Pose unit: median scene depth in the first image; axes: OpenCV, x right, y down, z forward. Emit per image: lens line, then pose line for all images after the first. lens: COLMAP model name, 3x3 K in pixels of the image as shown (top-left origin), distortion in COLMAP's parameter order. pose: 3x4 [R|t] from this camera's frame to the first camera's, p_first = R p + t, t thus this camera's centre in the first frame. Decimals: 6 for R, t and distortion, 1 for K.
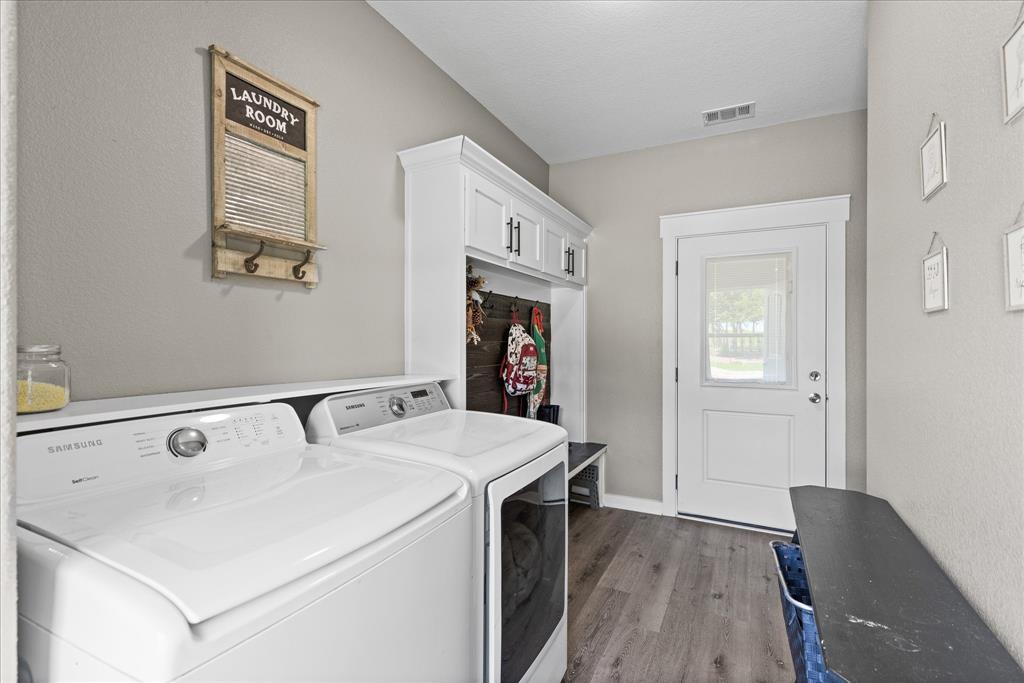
lens RADIAL K [[464.6, 0, 510.2], [0, 464.6, 337.1], [0, 0, 1]] dist [0.004011, 0.000179]
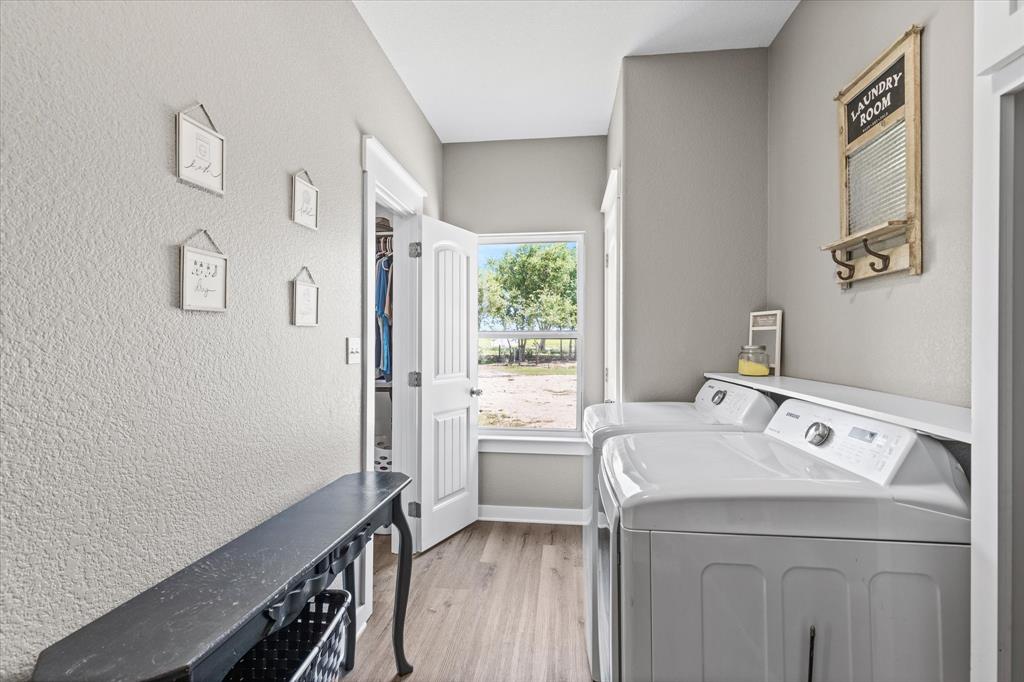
lens RADIAL K [[464.6, 0, 512.3], [0, 464.6, 340.1], [0, 0, 1]] dist [0.004011, 0.000179]
pose [[-0.935093, -0.002456, -0.354395, 0.493898], [0.000777, 0.999959, -0.008980, 0.008623], [0.354402, -0.008673, -0.935053, 1.596174]]
